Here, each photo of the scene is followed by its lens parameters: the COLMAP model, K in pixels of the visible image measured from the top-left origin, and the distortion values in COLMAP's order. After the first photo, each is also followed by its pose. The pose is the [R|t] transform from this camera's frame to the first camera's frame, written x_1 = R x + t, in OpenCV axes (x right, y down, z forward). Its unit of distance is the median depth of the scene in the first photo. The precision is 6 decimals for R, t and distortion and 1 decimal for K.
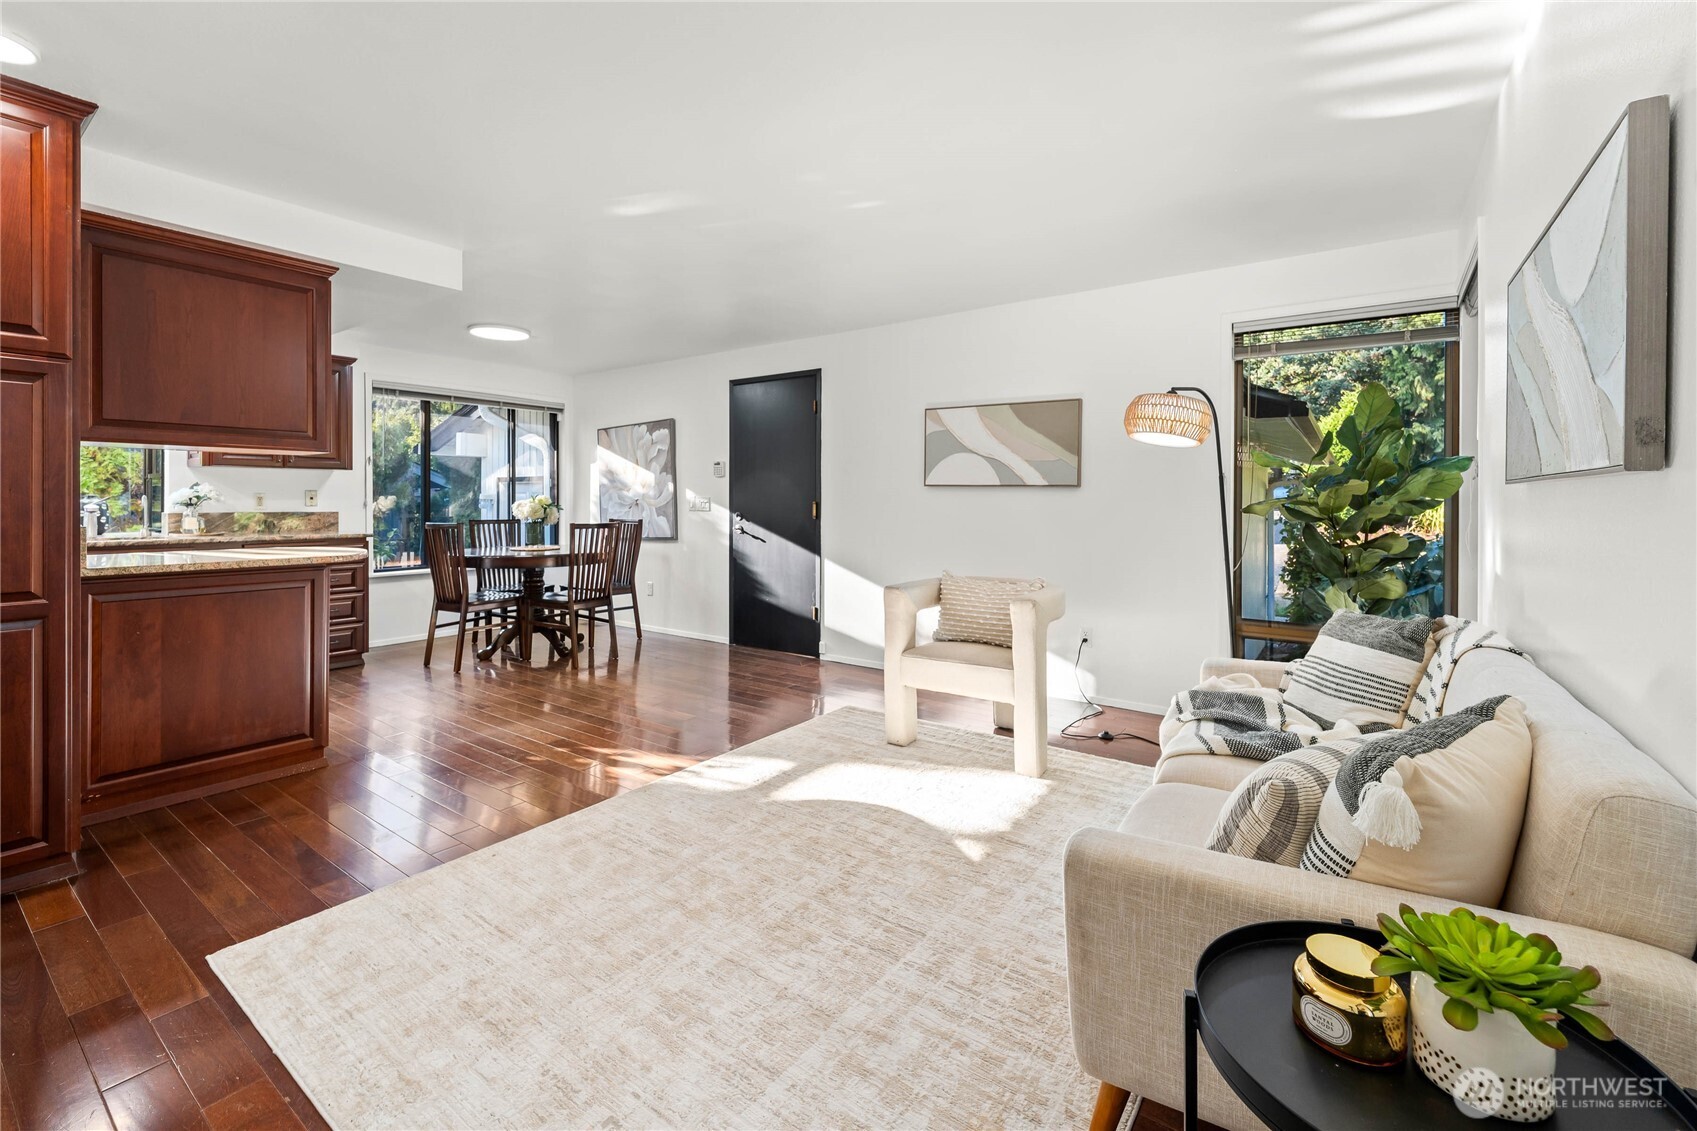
lens RADIAL K [[719.0, 0, 843.0], [0, 719.0, 507.0], [0, 0, 1]] dist [0.000047, 0.000008]
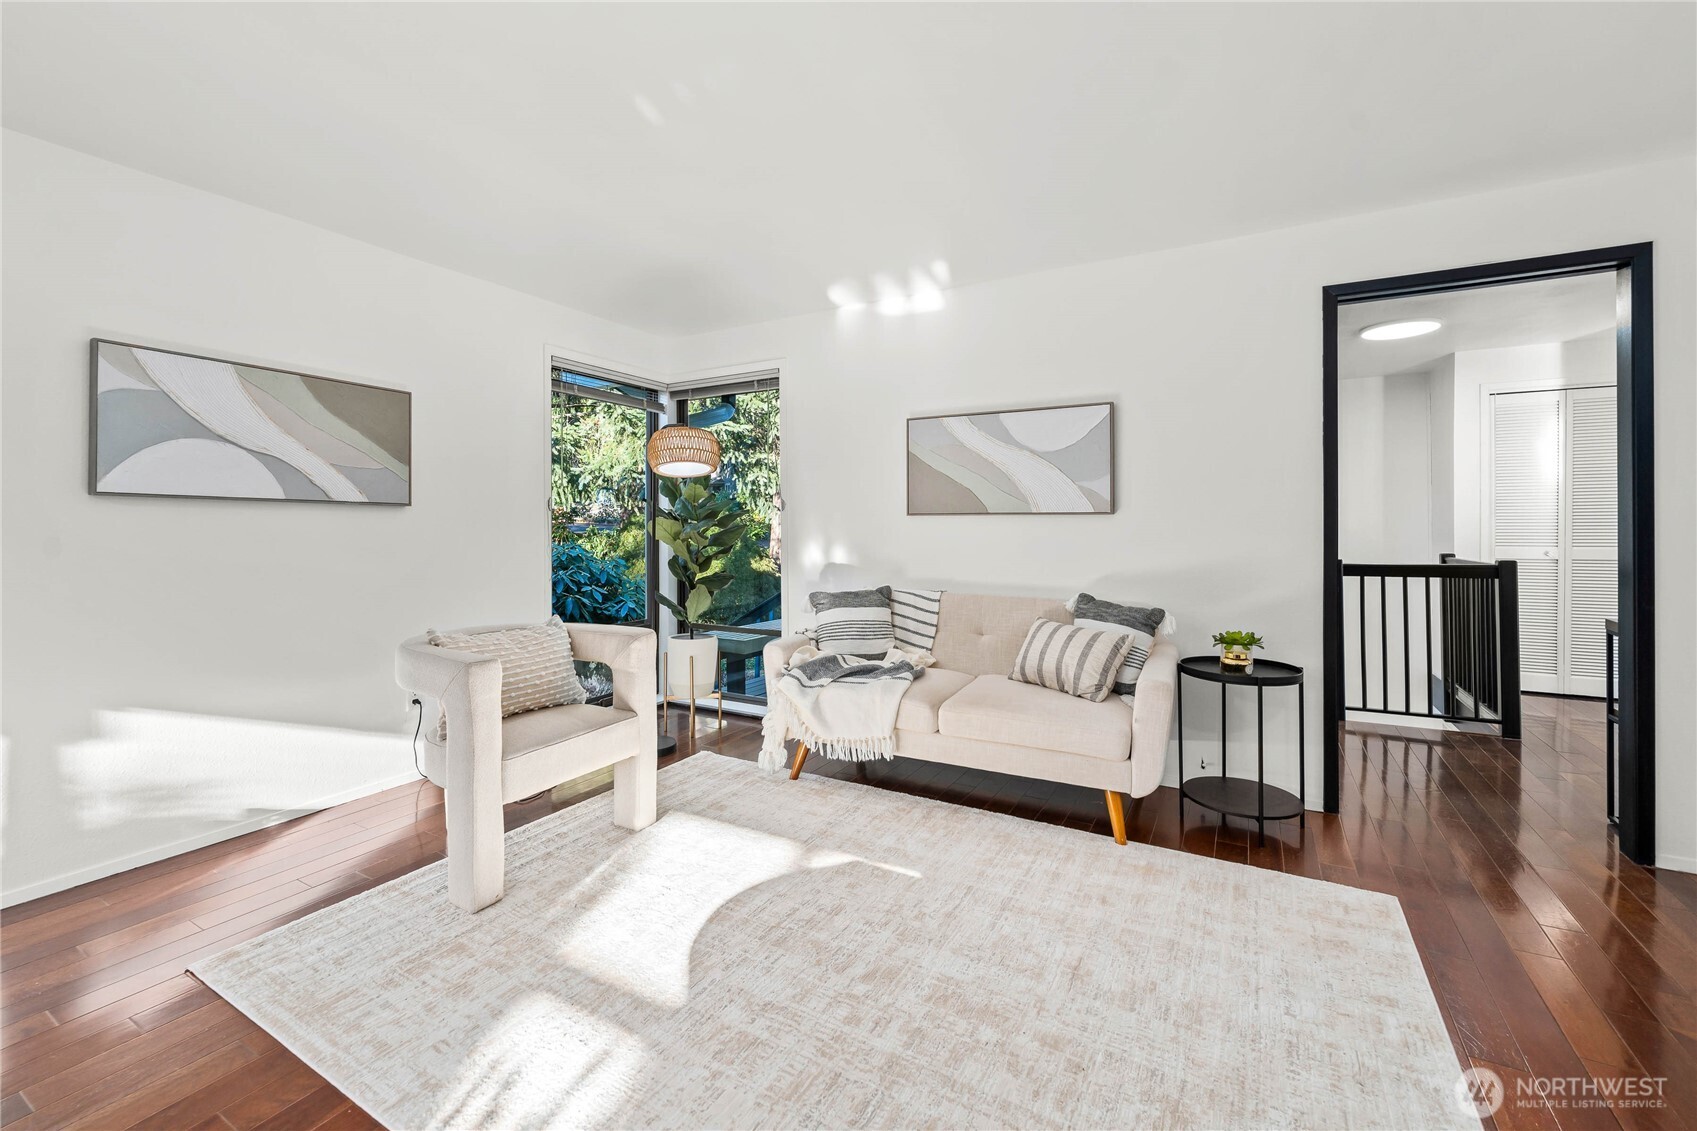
lens RADIAL K [[700.5, 0, 837.3], [0, 700.5, 517.3], [0, 0, 1]] dist [-0.001121, -0.000163]
pose [[-0.105420, -0.001583, 0.994427, -0.466088], [0.003764, 0.999991, 0.001991, -0.014480], [-0.994421, 0.003953, -0.105413, 0.605743]]
